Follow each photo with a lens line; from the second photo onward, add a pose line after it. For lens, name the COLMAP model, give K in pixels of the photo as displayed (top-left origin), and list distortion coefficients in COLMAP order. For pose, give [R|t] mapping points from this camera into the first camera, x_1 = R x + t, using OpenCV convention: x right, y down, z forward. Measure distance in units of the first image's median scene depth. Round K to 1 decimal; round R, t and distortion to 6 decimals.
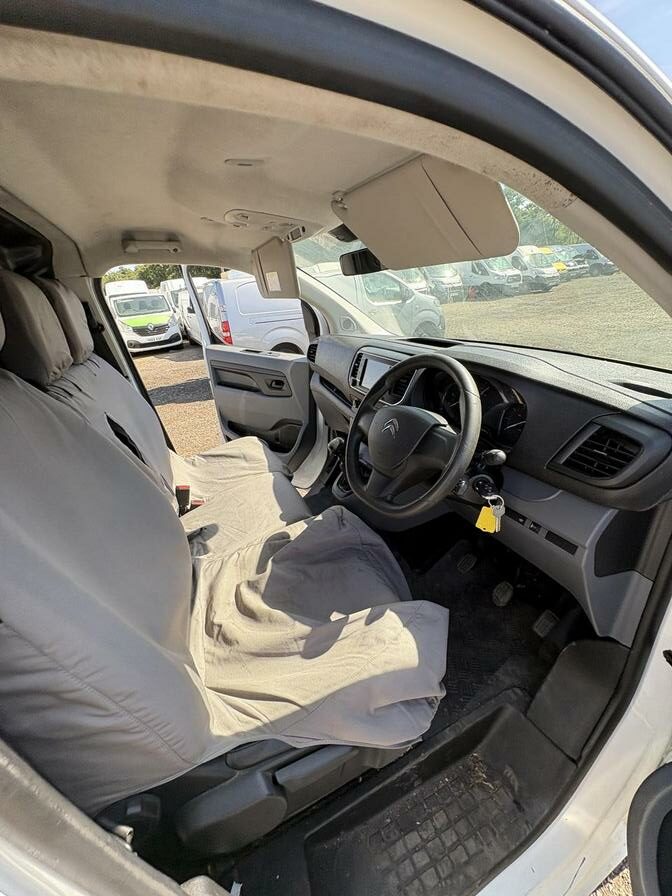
lens RADIAL K [[360.0, 0, 333.0], [0, 360.0, 449.7], [0, 0, 1]] dist [0.000909, 0.000473]
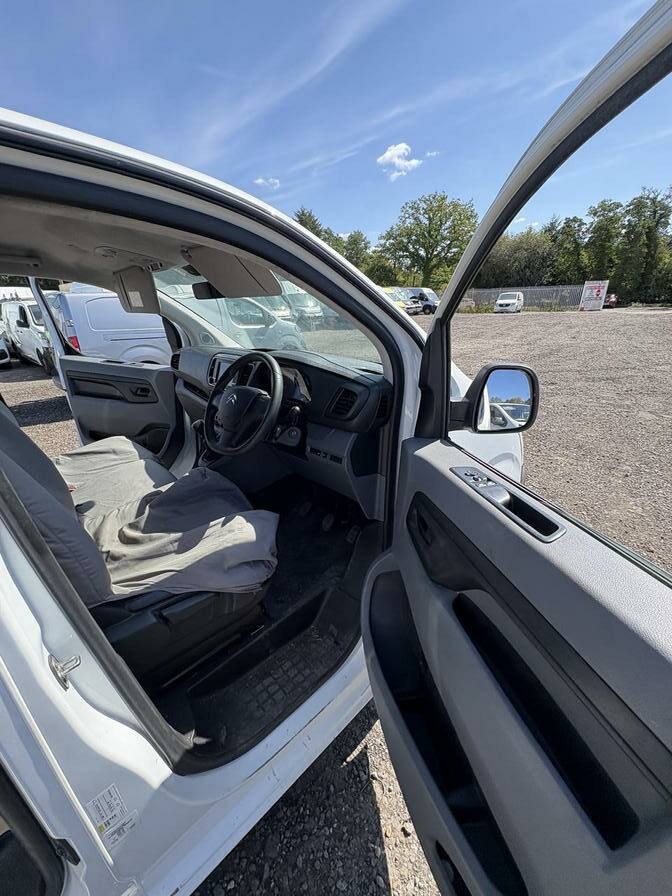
lens RADIAL K [[360.0, 0, 334.3], [0, 360.0, 446.9], [0, 0, 1]] dist [0.000909, 0.000473]
pose [[0.941115, -0.061048, 0.332530, 0.040885], [0.083881, 0.994971, -0.054734, 0.212108], [-0.327516, 0.079403, 0.941503, -0.451712]]
